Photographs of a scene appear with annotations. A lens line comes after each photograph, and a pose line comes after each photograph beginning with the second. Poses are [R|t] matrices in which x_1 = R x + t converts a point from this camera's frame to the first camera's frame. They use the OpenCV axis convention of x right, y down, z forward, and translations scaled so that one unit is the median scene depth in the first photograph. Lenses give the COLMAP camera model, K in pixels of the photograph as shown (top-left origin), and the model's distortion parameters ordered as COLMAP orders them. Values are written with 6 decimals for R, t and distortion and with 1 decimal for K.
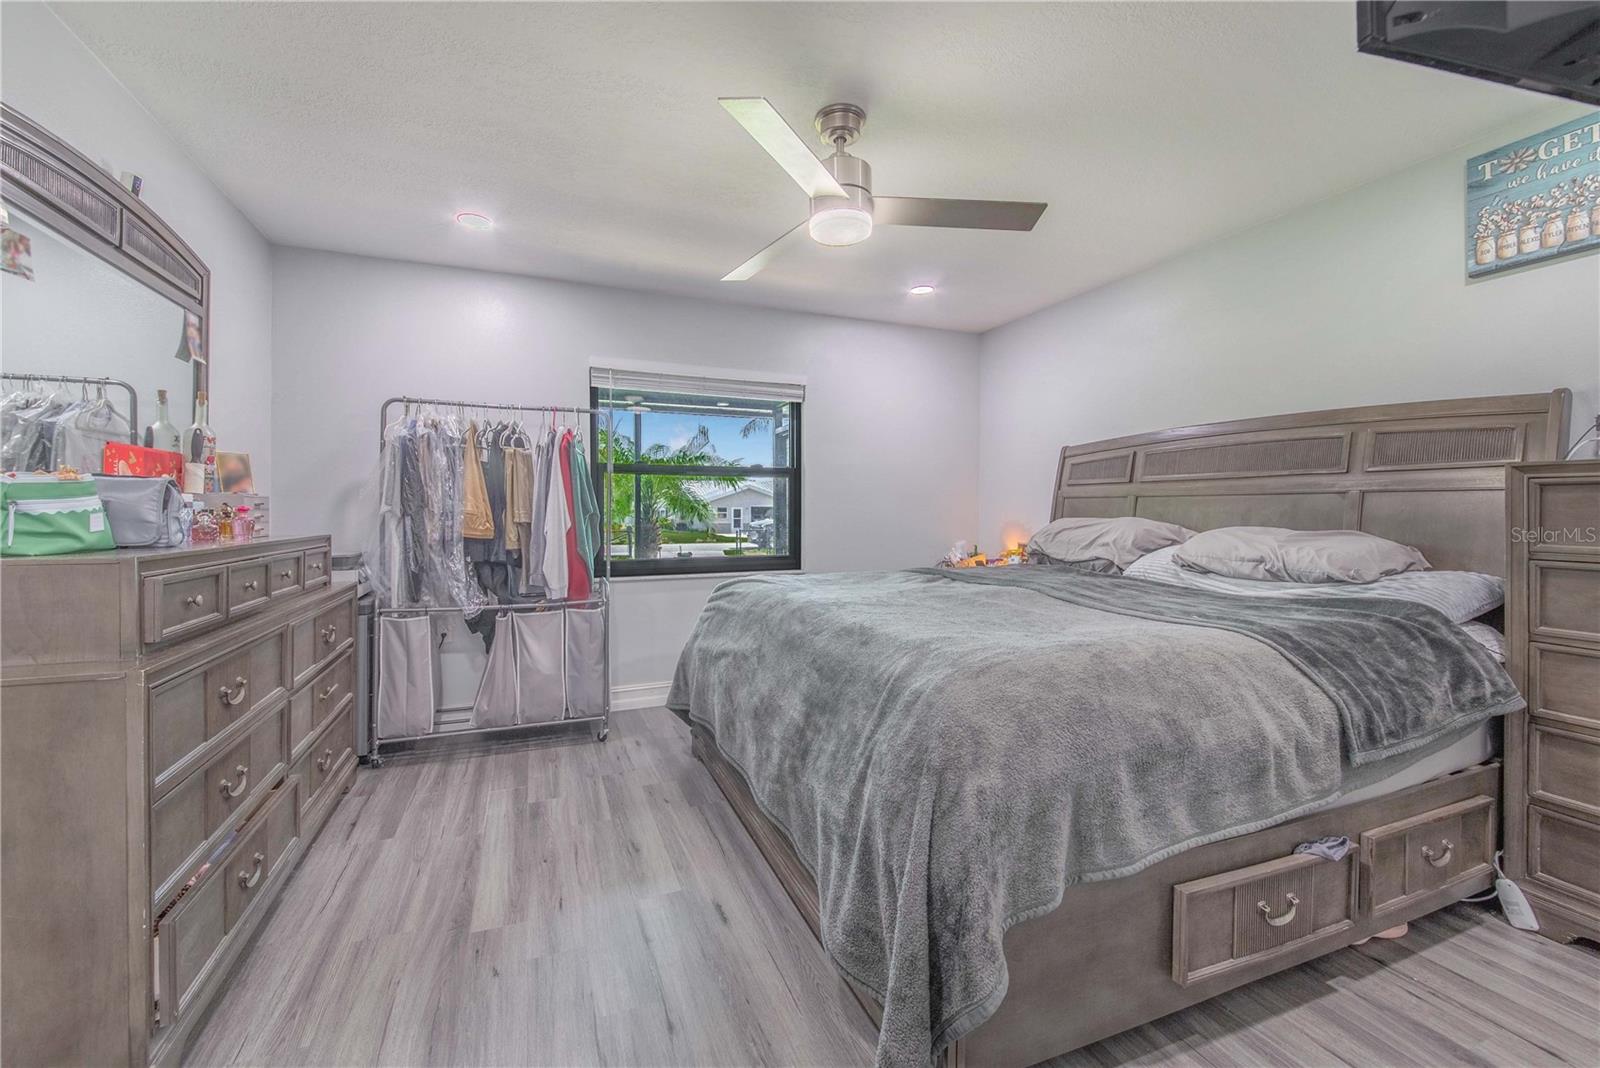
lens RADIAL K [[648.6, 0, 794.1], [0, 648.6, 520.5], [0, 0, 1]] dist [0.021591, -0.015734]
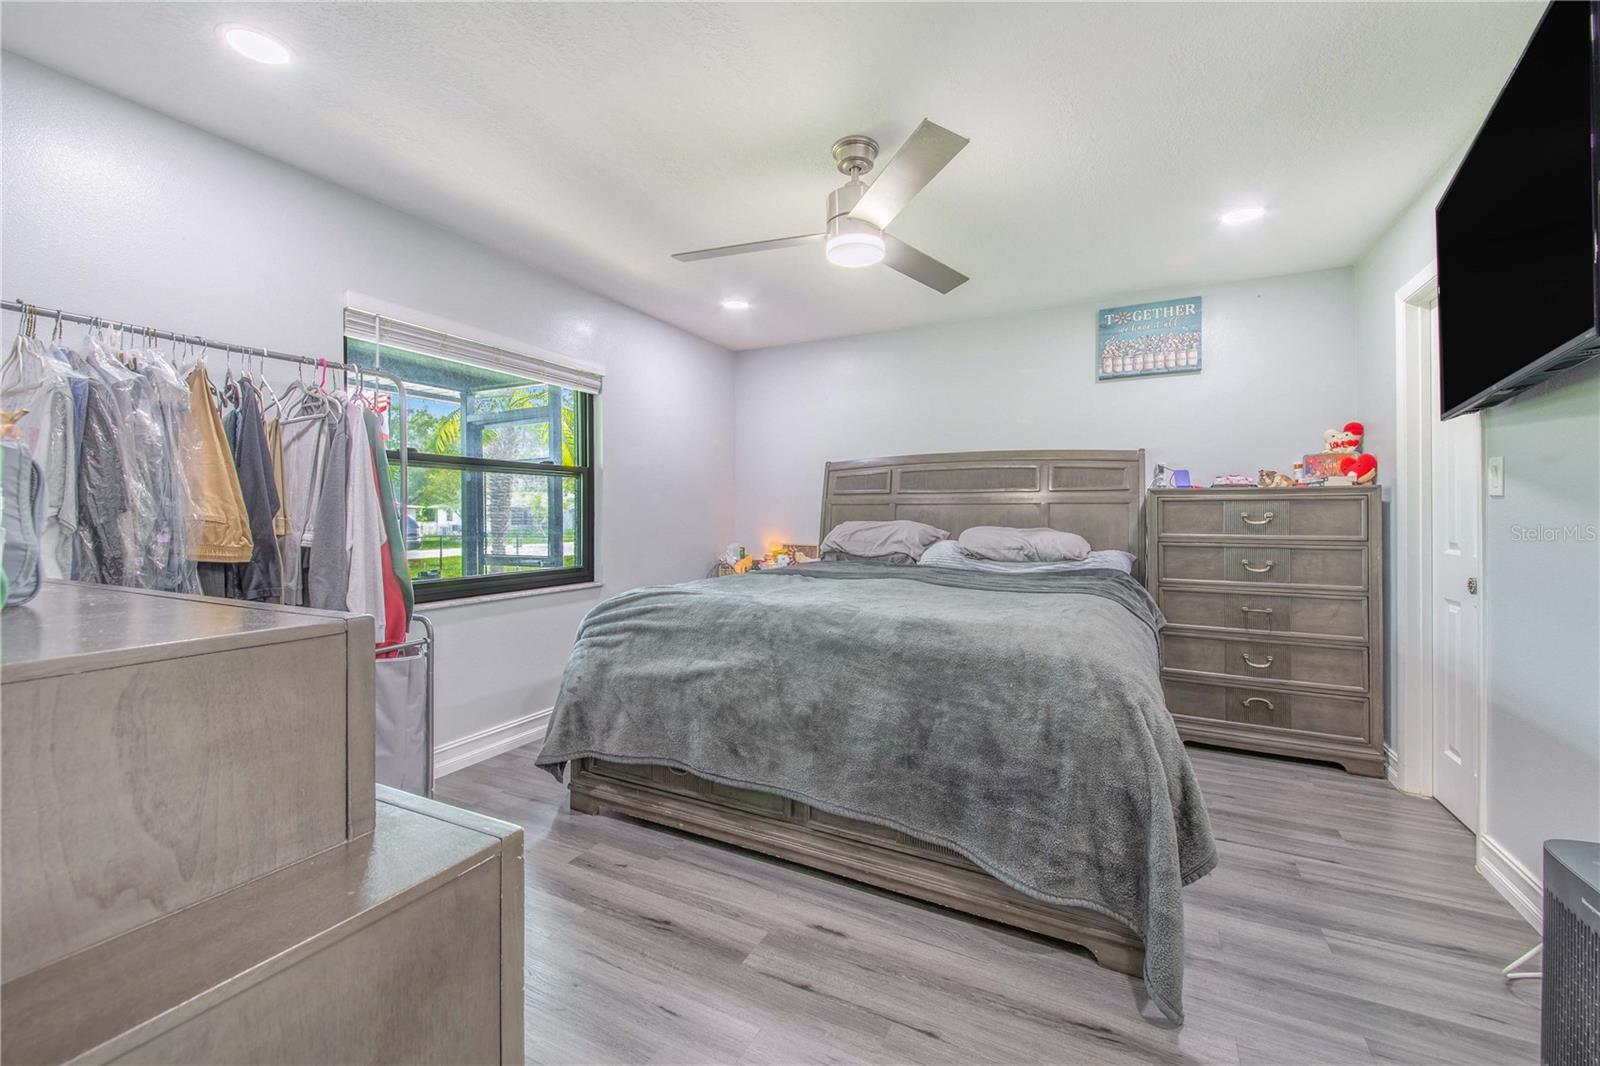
lens RADIAL K [[648.6, 0, 794.1], [0, 648.6, 519.5], [0, 0, 1]] dist [0.021591, -0.015734]
pose [[0.733652, -0.006031, 0.679498, -0.526308], [0.011532, 0.999927, -0.003576, -0.004425], [-0.679427, 0.010459, 0.733669, 0.207827]]
